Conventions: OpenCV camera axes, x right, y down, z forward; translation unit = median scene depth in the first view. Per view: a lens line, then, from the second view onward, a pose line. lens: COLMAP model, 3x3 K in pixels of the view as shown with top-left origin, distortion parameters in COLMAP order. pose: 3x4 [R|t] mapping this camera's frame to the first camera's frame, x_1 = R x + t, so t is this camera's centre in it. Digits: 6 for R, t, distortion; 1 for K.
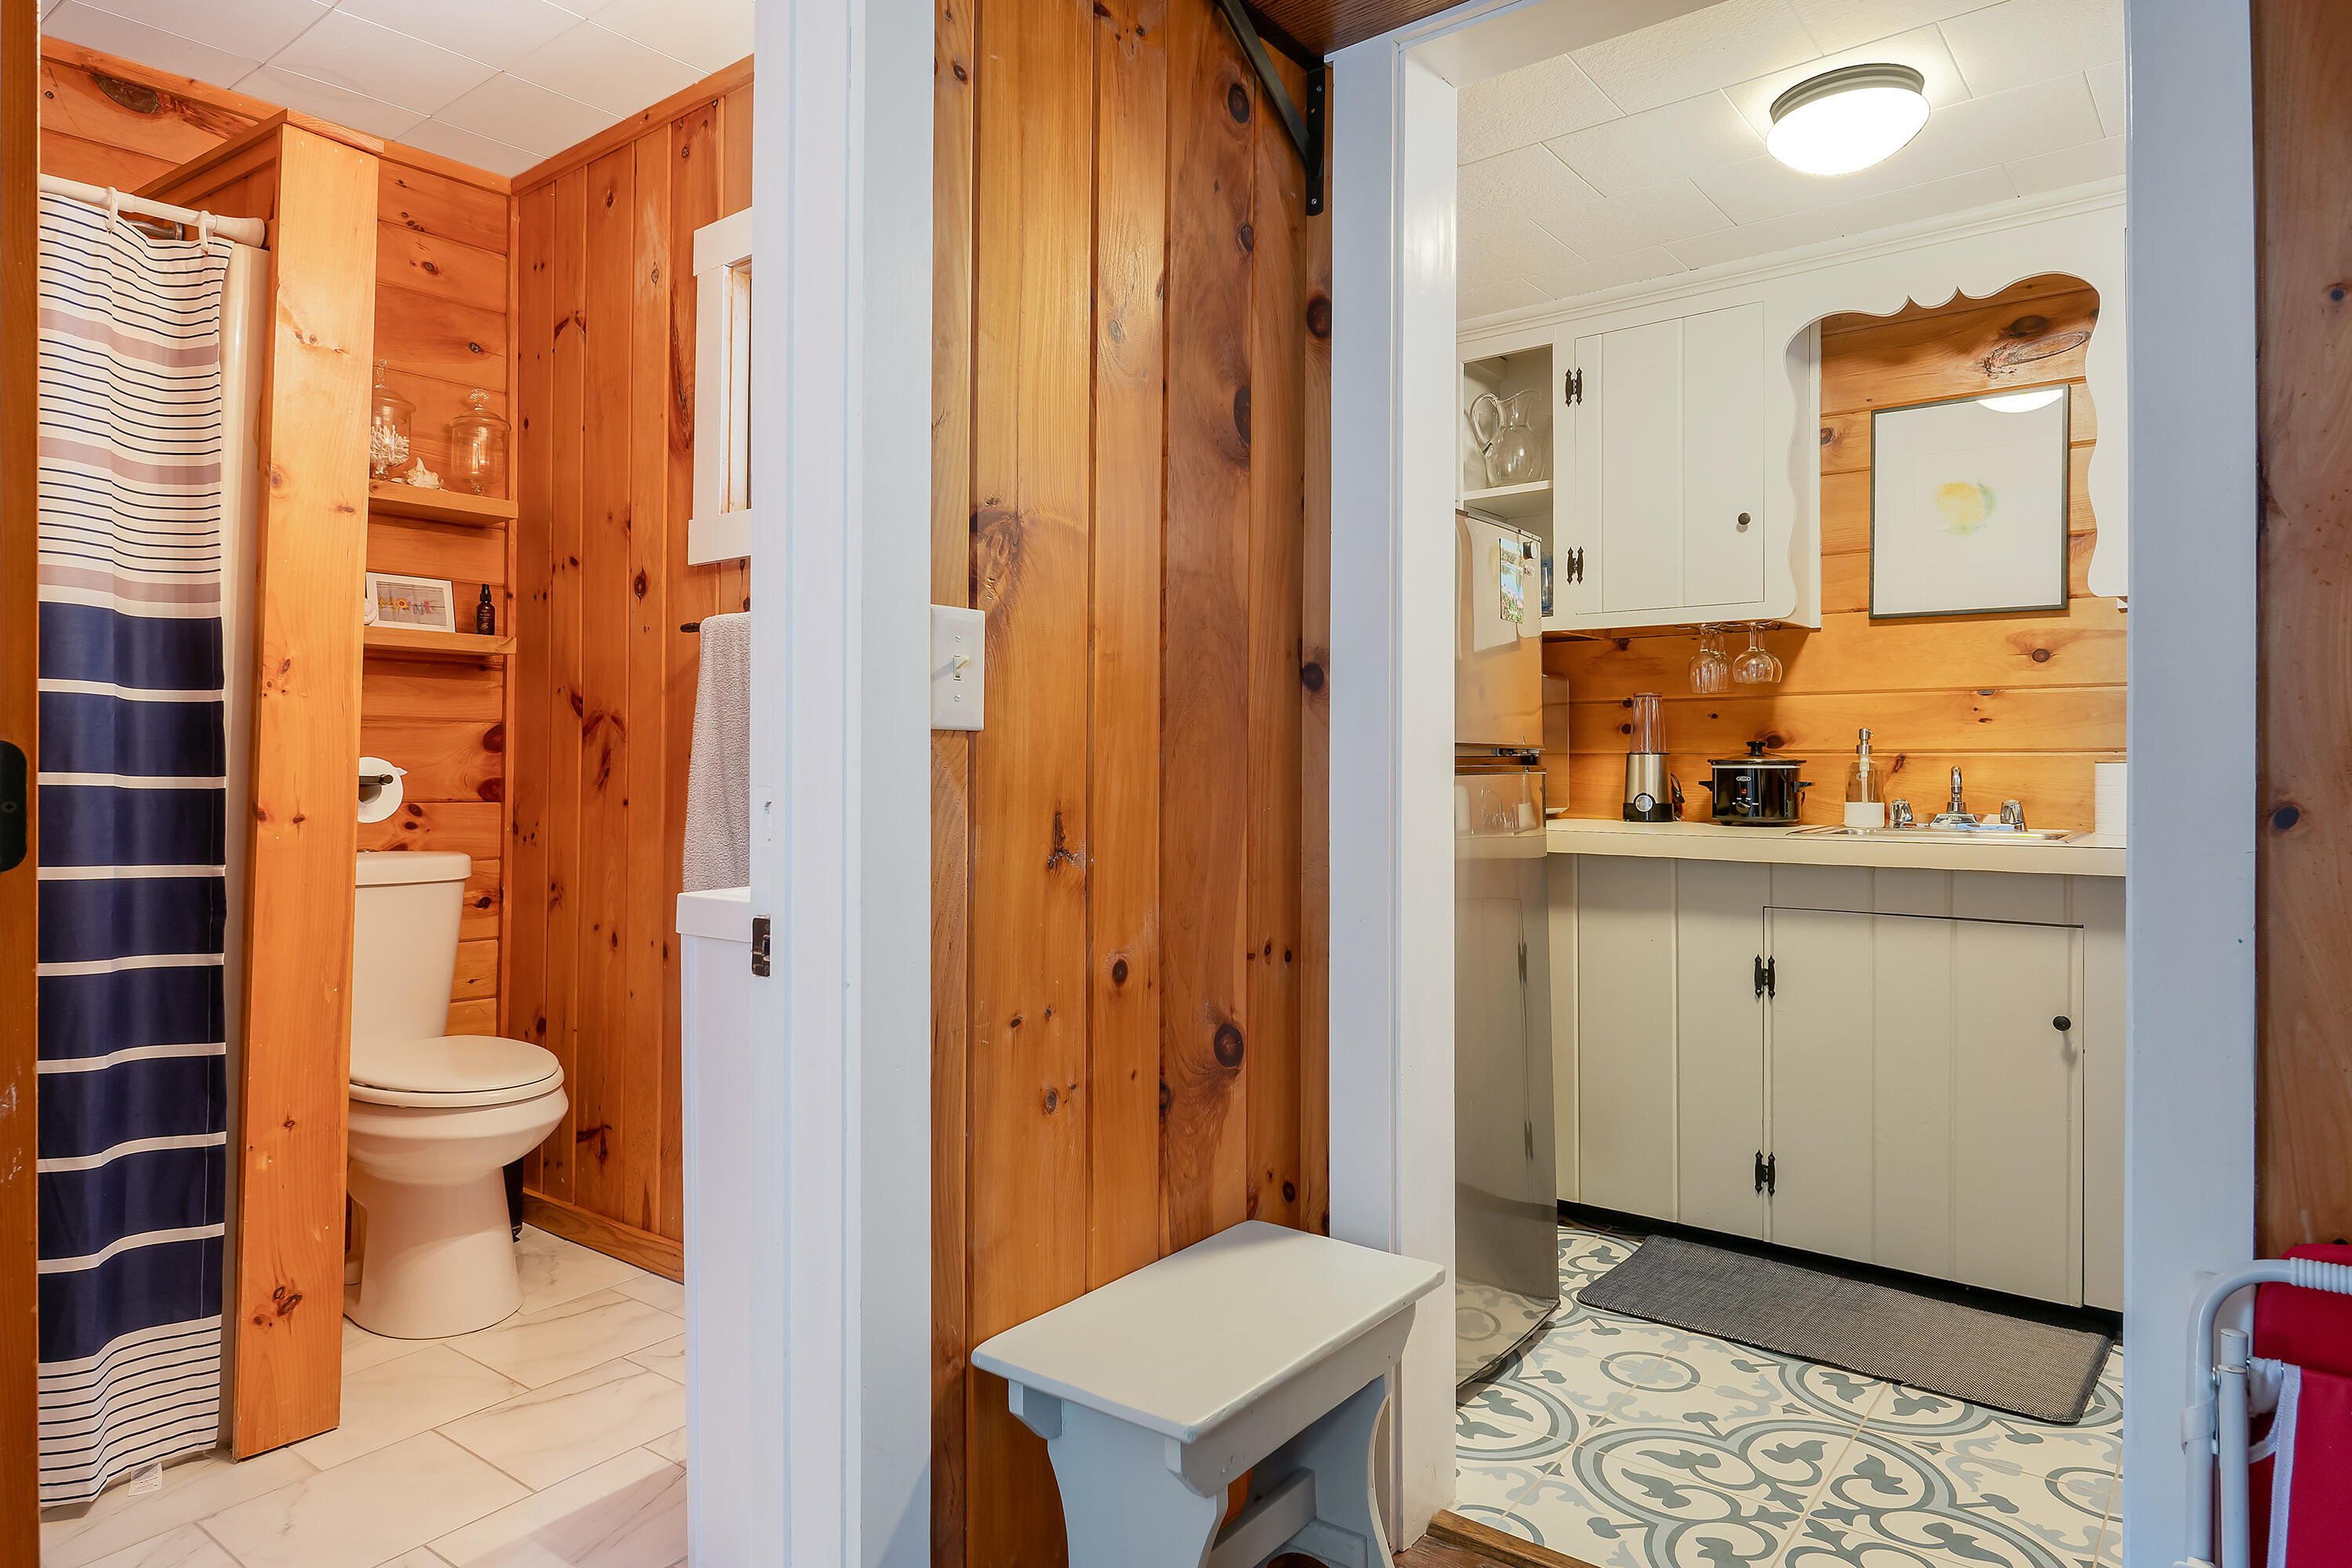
lens RADIAL K [[1437.8, 0, 1183.1], [0, 1437.8, 768.6], [0, 0, 1]] dist [0.060176, -0.017956]
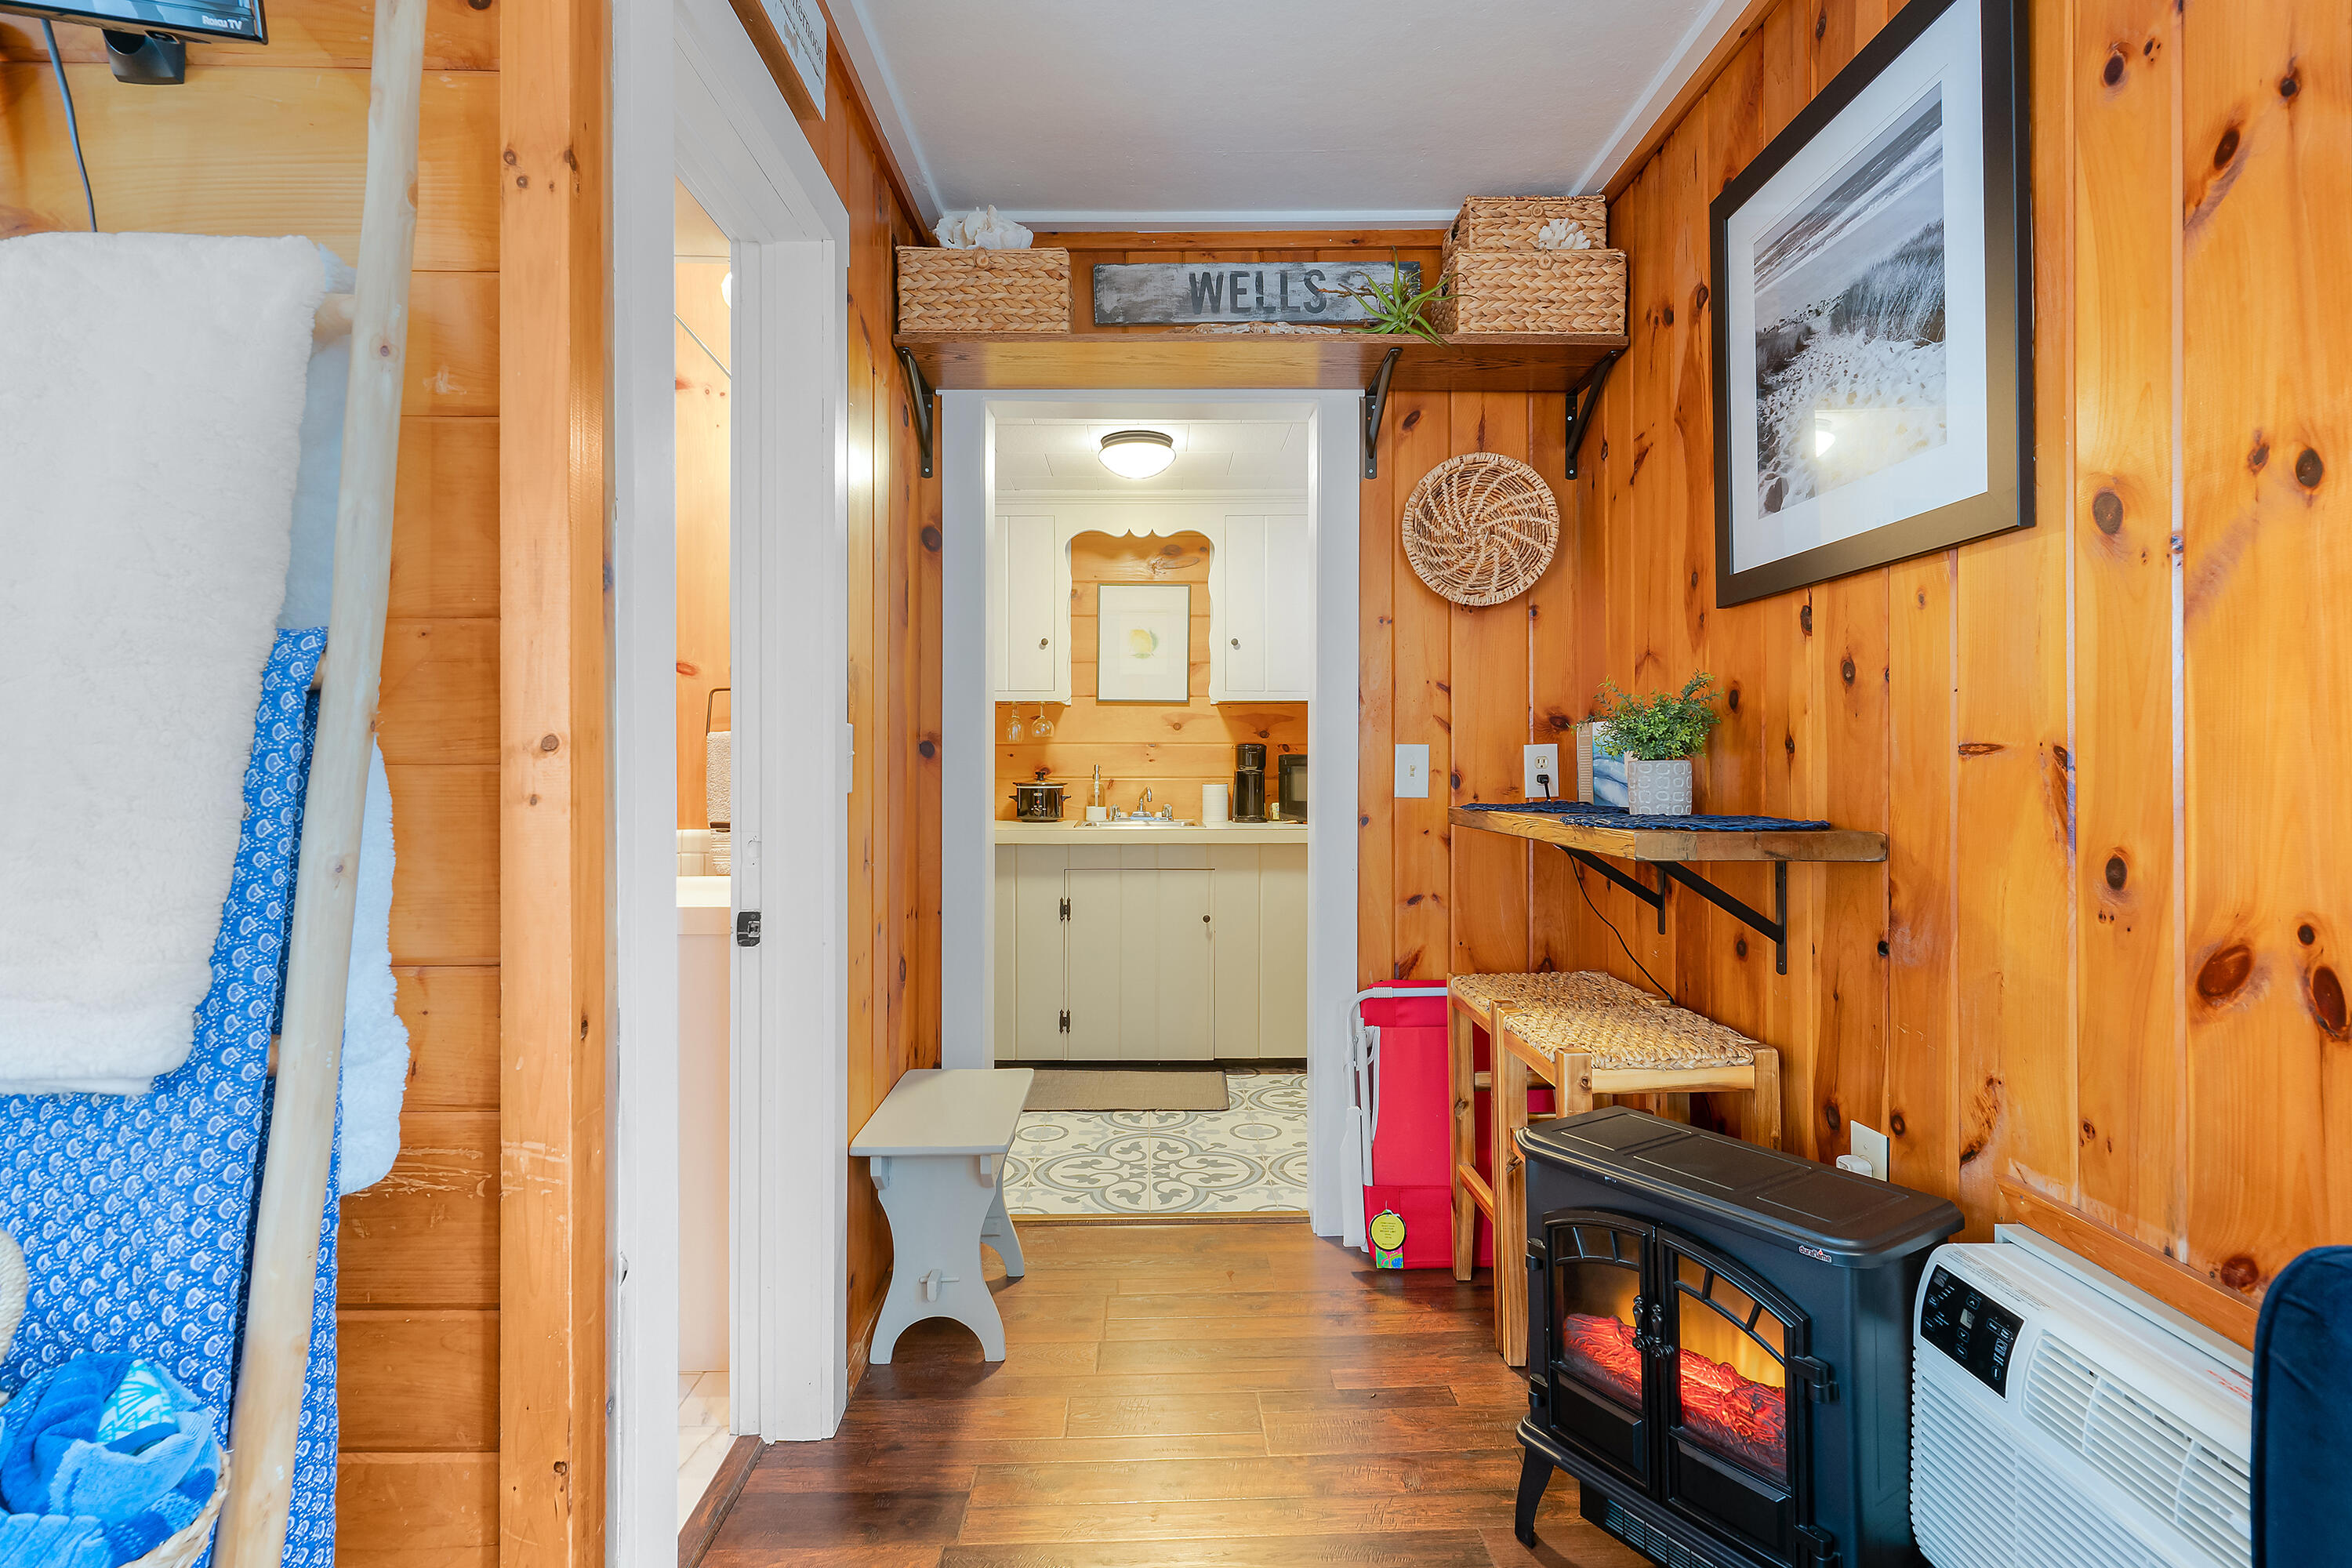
lens RADIAL K [[1196.0, 0, 1176.0], [0, 1196.0, 784.0], [0, 0, 1]] dist [0.001360, 0.000023]
pose [[0.775437, -0.013121, 0.631289, -0.504299], [0.001318, 0.999816, 0.019161, -0.043530], [-0.631424, -0.014026, 0.775311, -0.244739]]
